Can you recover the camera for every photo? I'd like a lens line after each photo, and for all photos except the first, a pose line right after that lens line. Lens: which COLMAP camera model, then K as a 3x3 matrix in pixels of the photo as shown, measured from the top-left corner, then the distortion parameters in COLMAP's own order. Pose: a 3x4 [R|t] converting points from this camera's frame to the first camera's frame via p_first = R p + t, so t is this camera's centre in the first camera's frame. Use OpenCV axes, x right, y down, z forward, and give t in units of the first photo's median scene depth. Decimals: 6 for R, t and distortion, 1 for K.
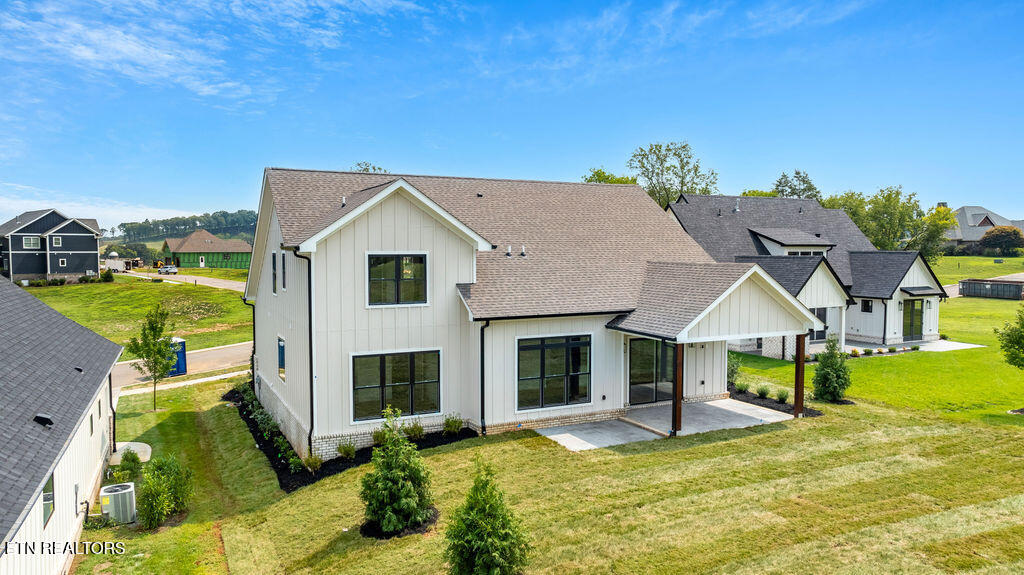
lens RADIAL K [[734.3, 0, 512.0], [0, 734.3, 287.5], [0, 0, 1]] dist [-0.007429, -0.000898]
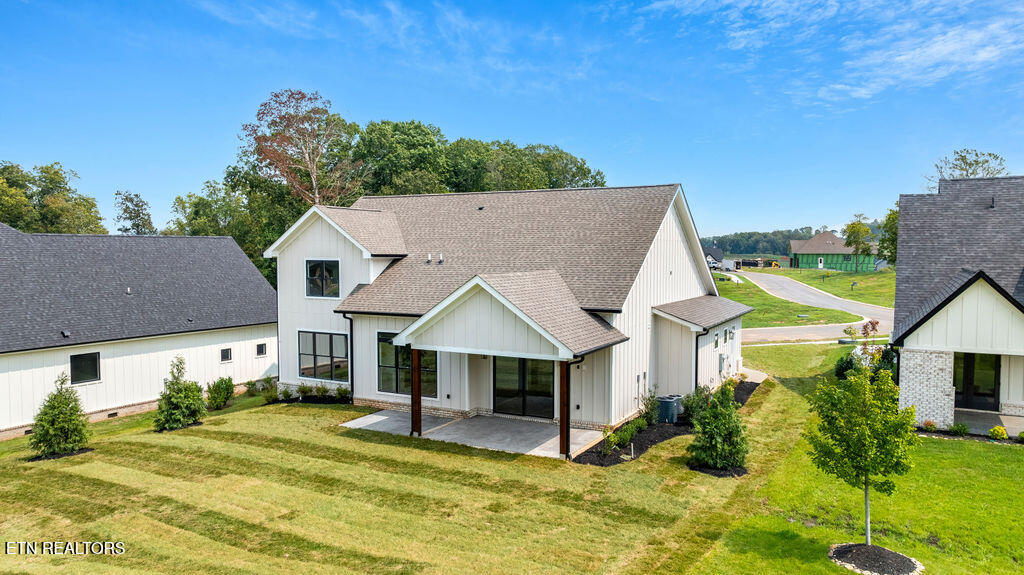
lens RADIAL K [[733.1, 0, 512.0], [0, 733.1, 287.5], [0, 0, 1]] dist [0.025980, 0.000353]
pose [[0.567581, 0.045497, -0.822060, 1.130497], [-0.045454, 0.998681, 0.023889, -0.041596], [0.822062, 0.023807, 0.568900, 0.498003]]
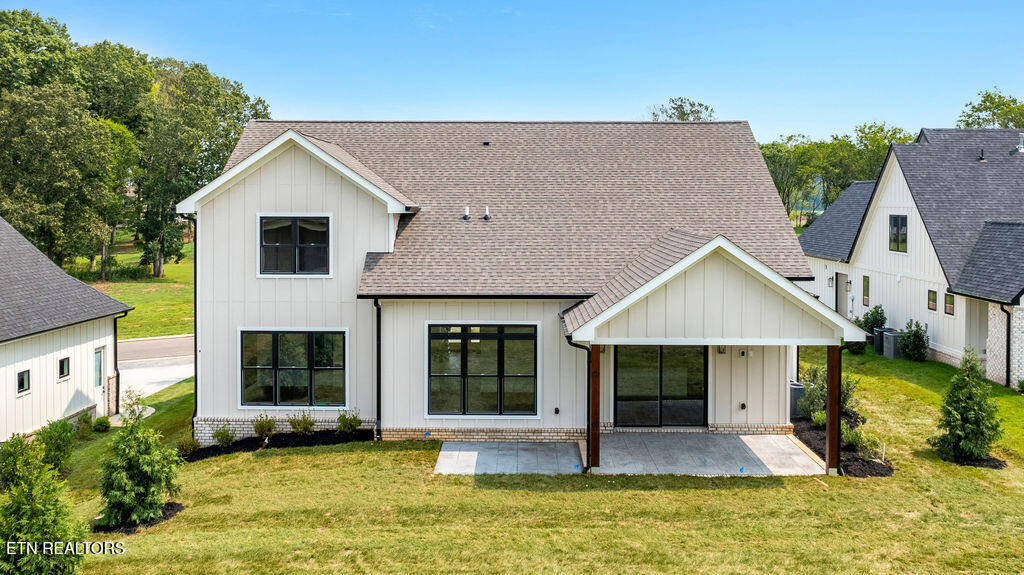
lens RADIAL K [[922.3, 0, 515.7], [0, 922.3, 187.9], [0, 0, 1]] dist [-0.009523, -0.009076]
pose [[0.887654, -0.003806, -0.460495, 0.560075], [-0.027822, 0.997696, -0.061876, -0.018423], [0.459670, 0.067736, 0.885503, 0.145728]]
